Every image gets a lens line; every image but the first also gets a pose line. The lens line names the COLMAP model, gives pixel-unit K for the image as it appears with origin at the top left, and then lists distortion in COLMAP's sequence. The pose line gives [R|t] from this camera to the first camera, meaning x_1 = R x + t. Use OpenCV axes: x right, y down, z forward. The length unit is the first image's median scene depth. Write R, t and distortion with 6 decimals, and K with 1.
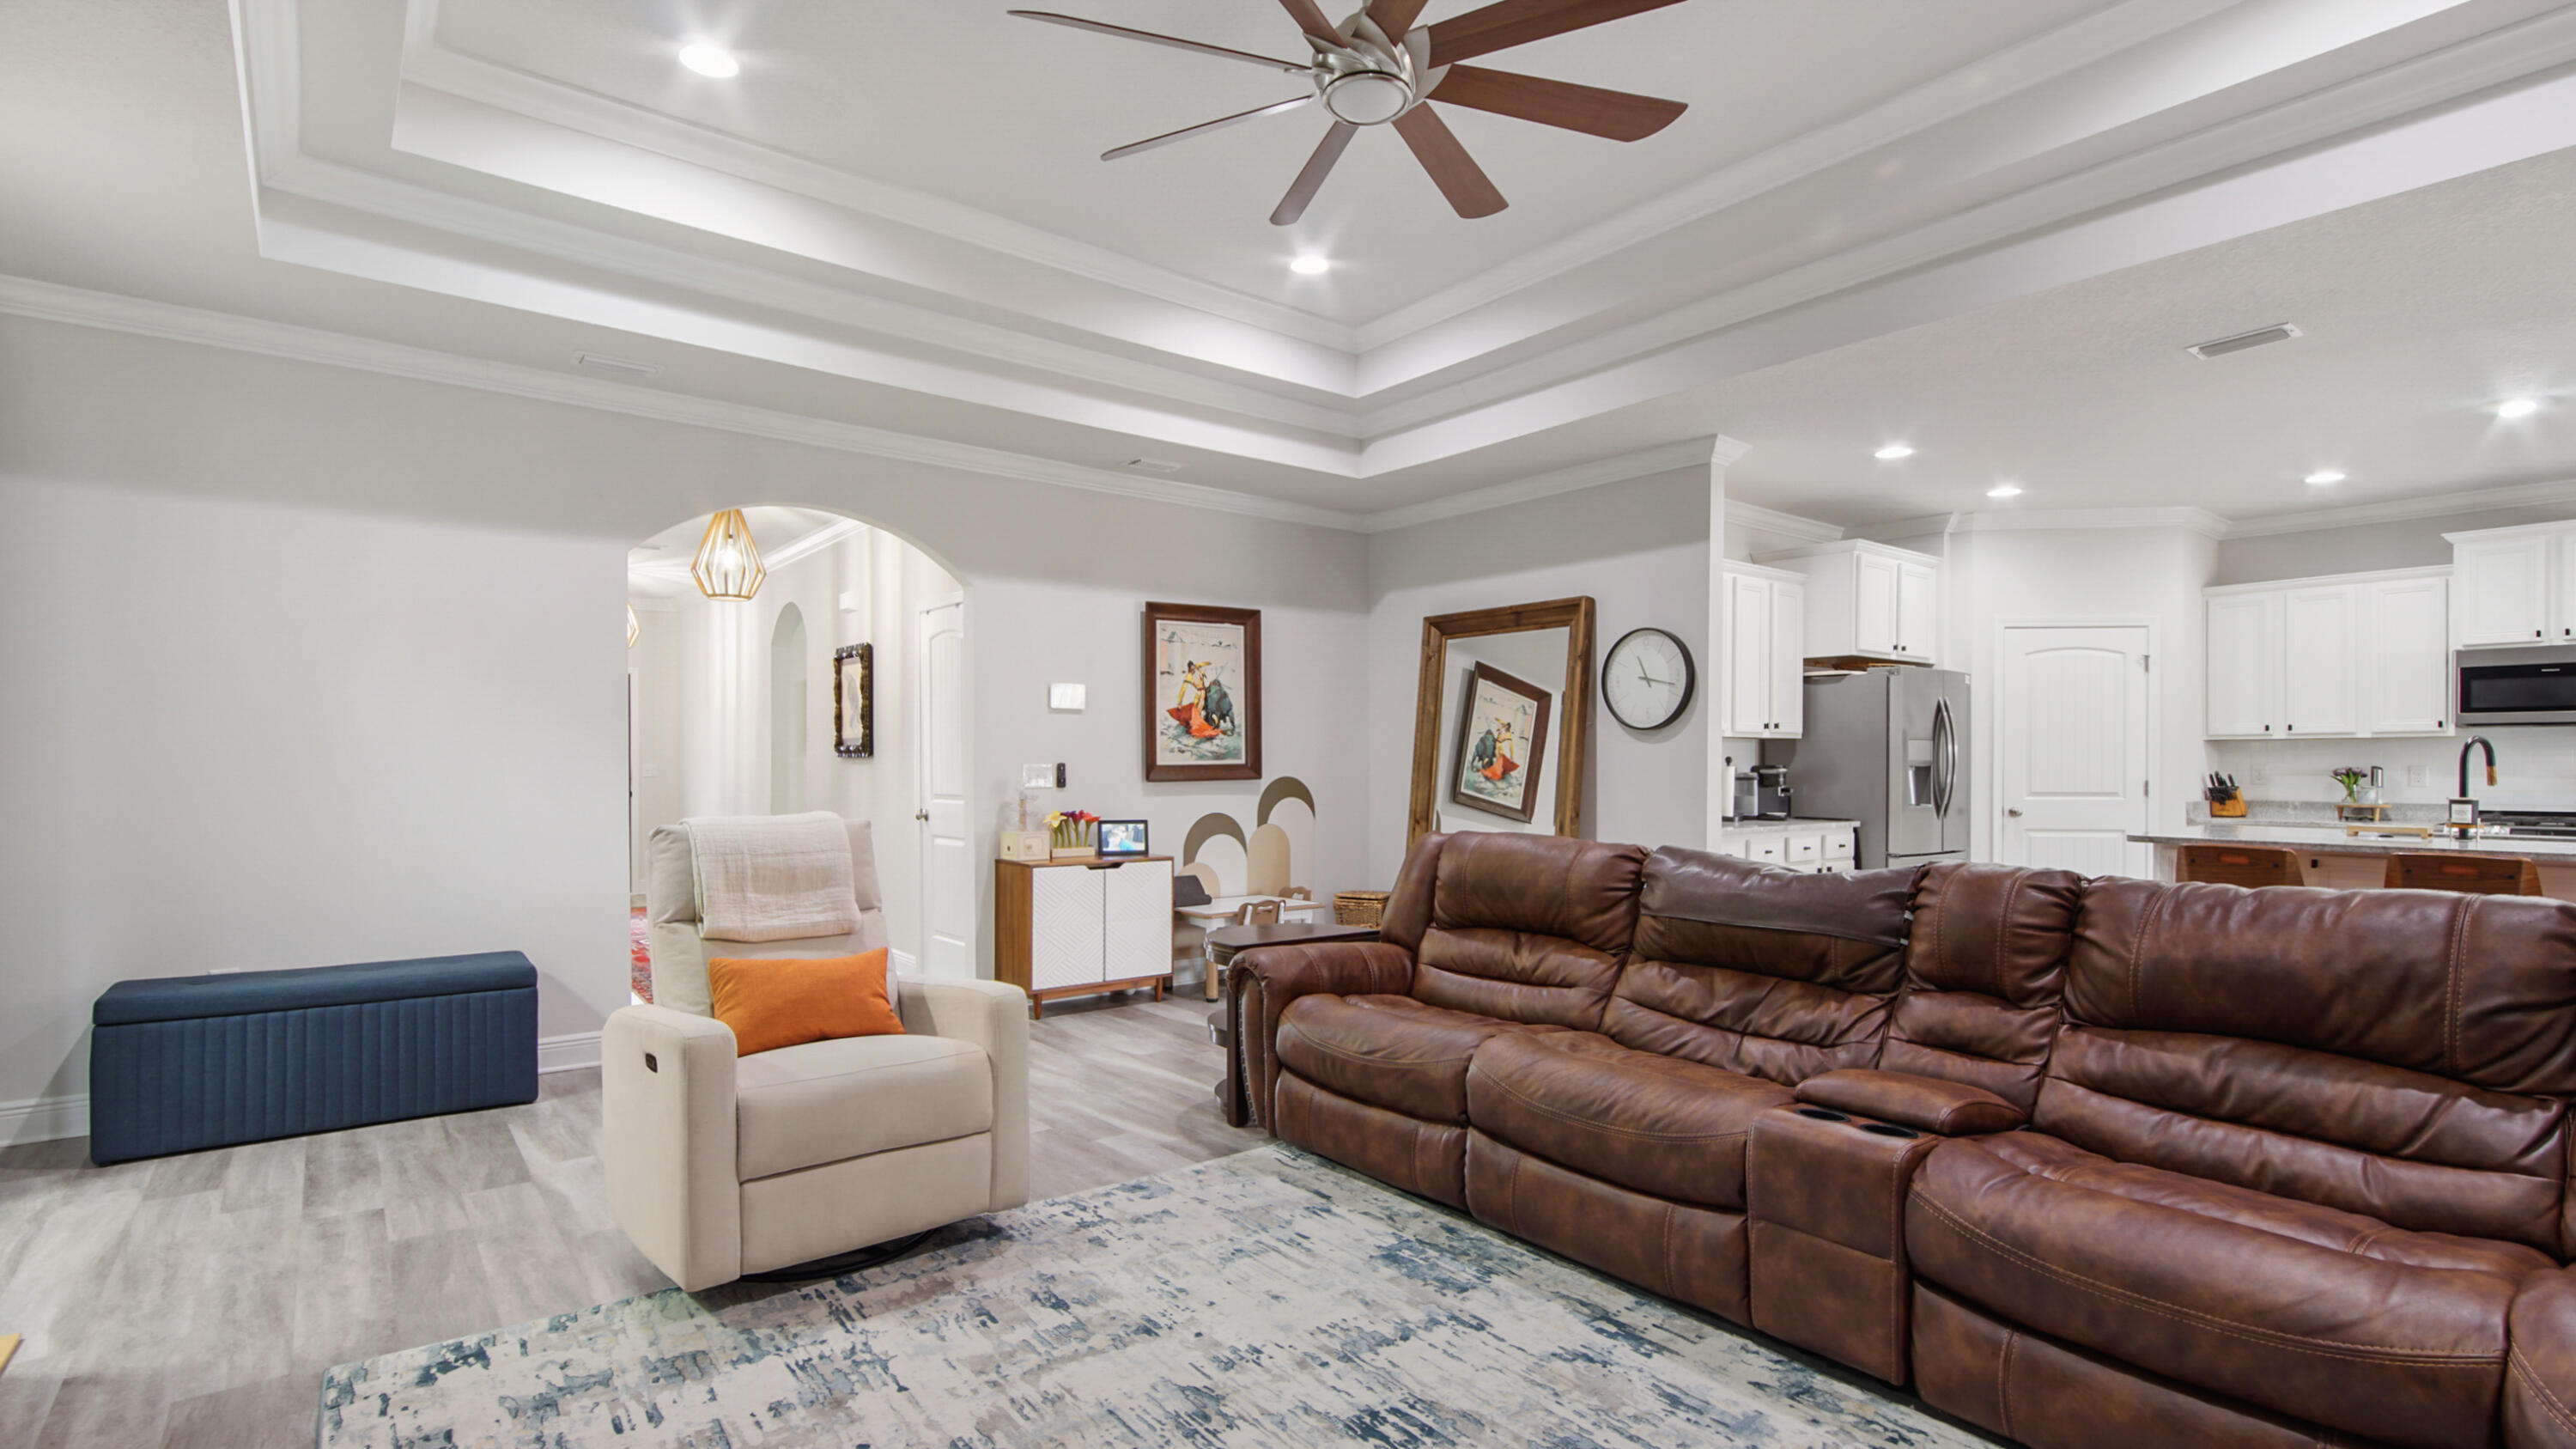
lens RADIAL K [[1180.6, 0, 1292.0], [0, 1180.6, 759.3], [0, 0, 1]] dist [-0.003735, -0.000659]
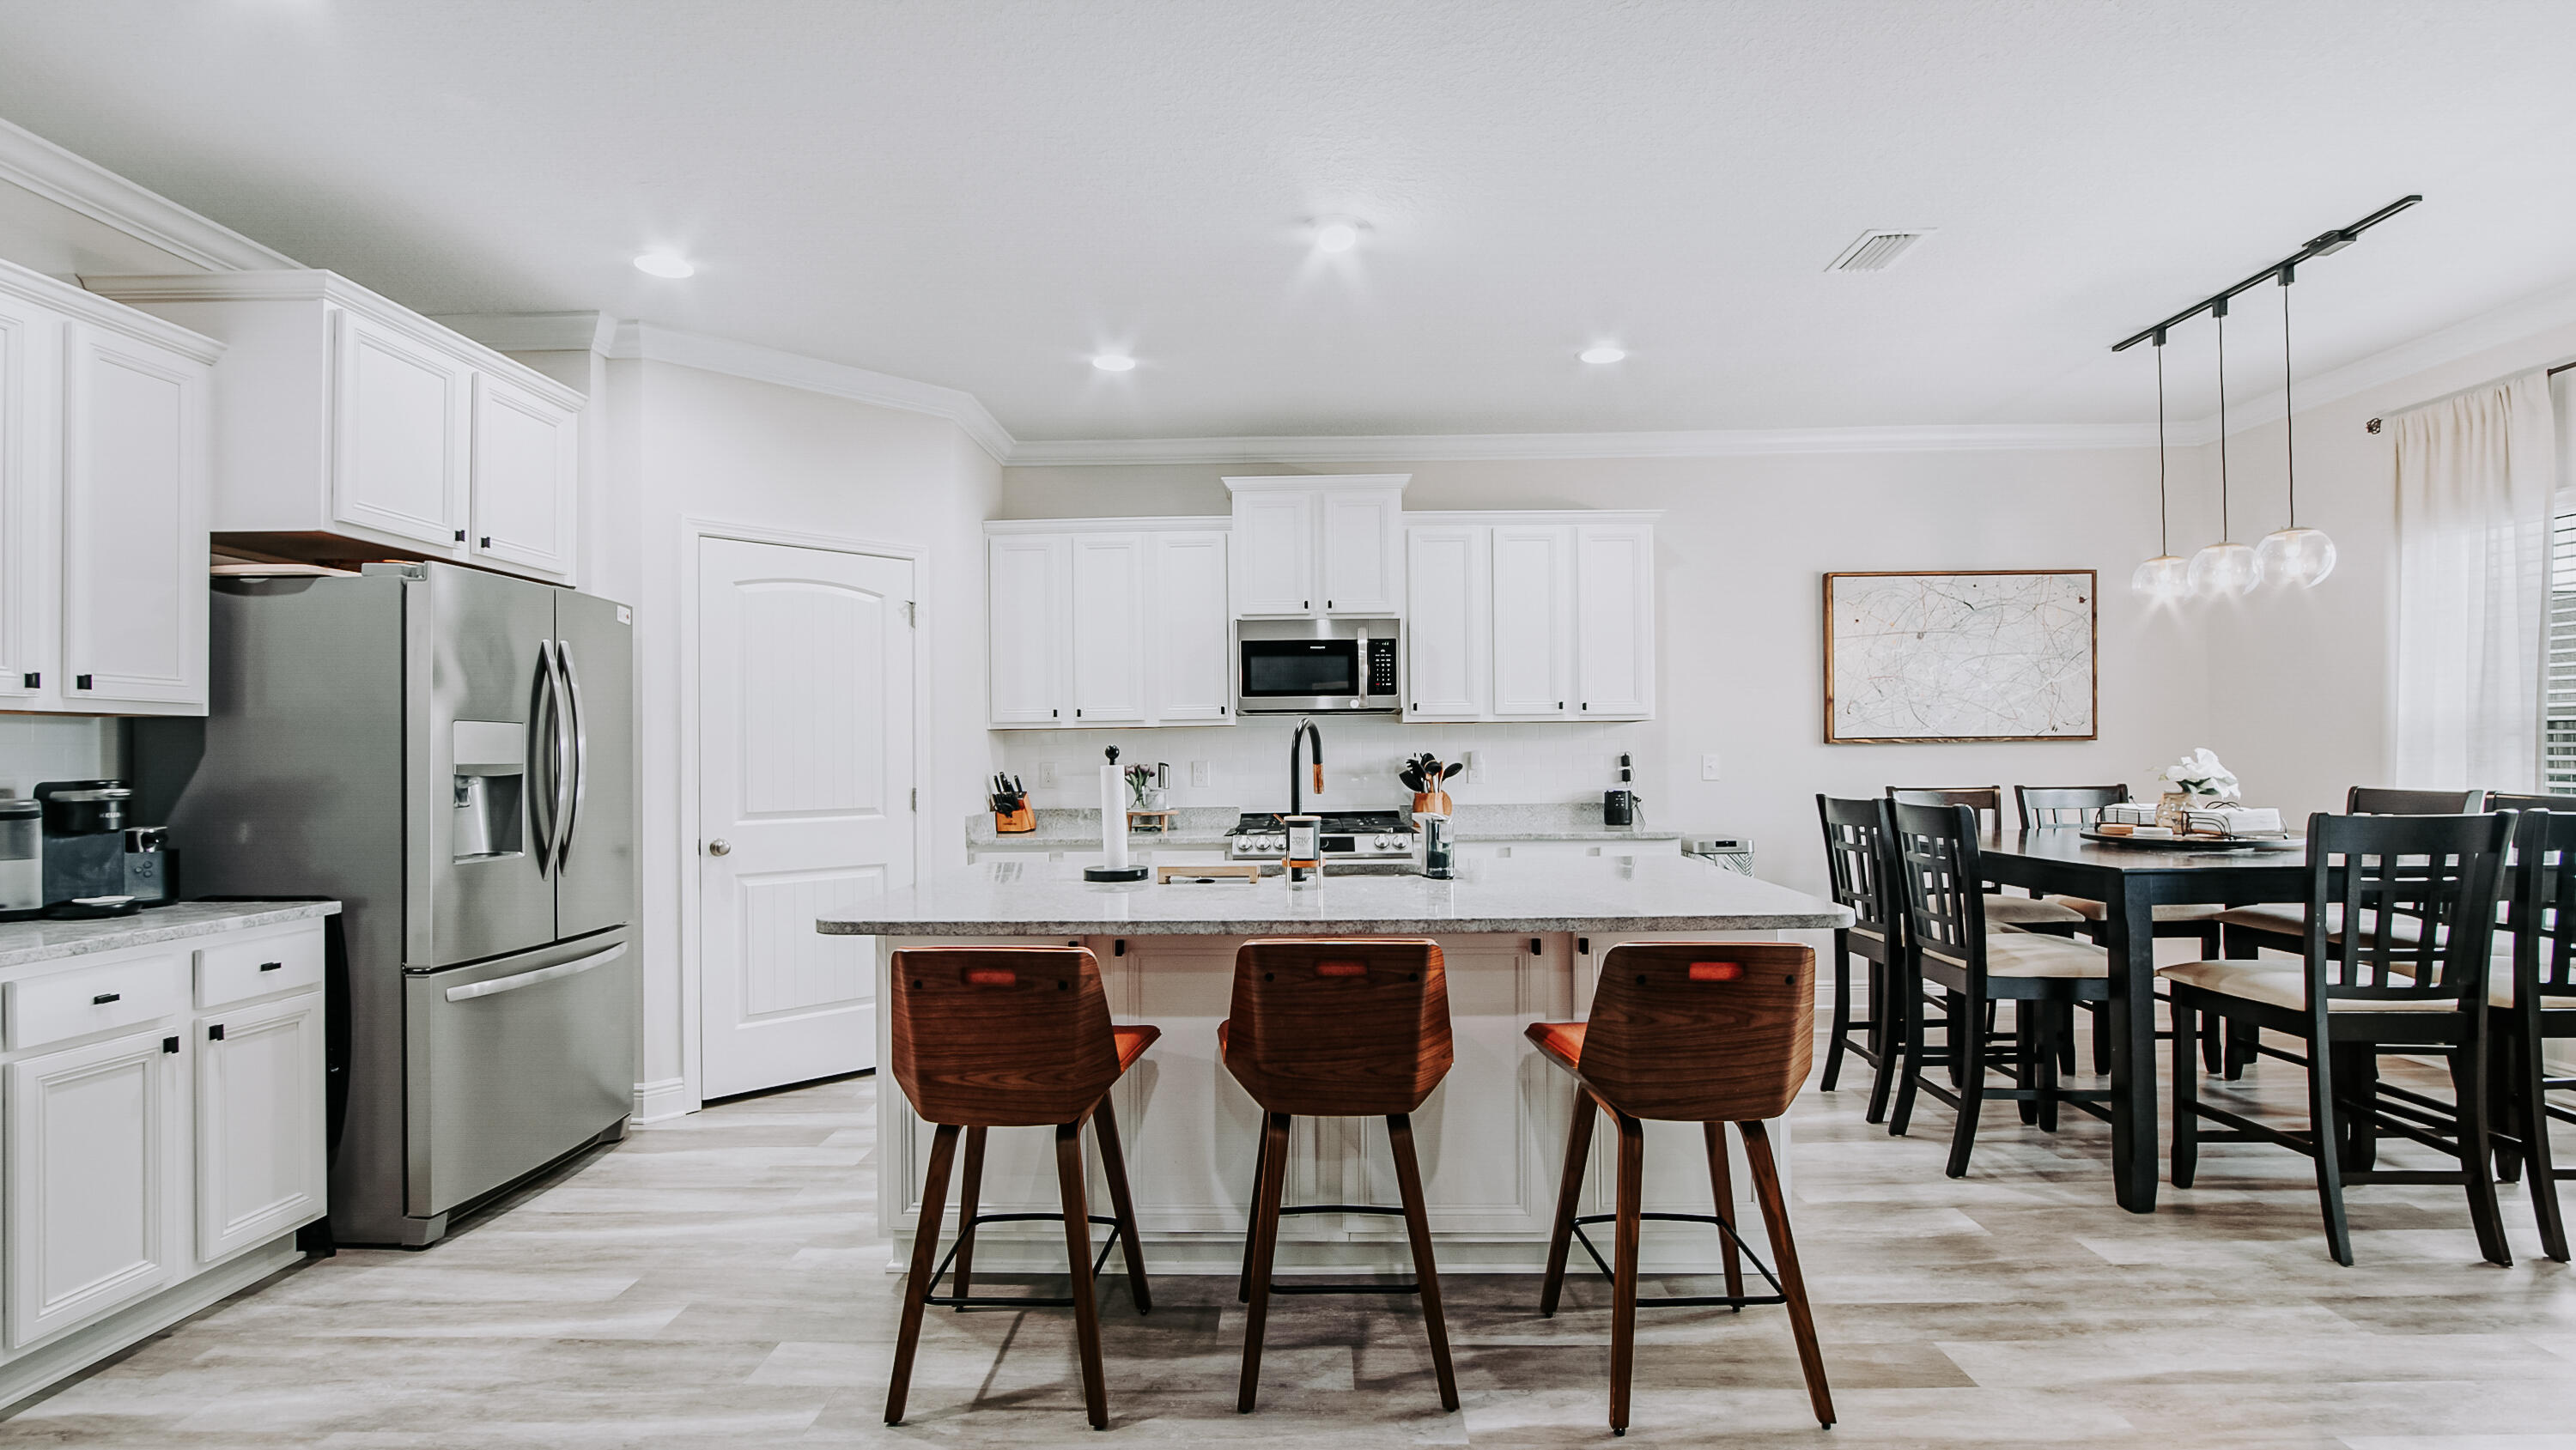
lens RADIAL K [[1180.3, 0, 1292.0], [0, 1180.3, 759.8], [0, 0, 1]] dist [-0.003735, -0.000659]
pose [[0.634321, -0.011776, 0.772980, 0.355830], [0.009002, 0.999929, 0.007847, -0.001638], [-0.773017, 0.001981, 0.634382, 0.422289]]
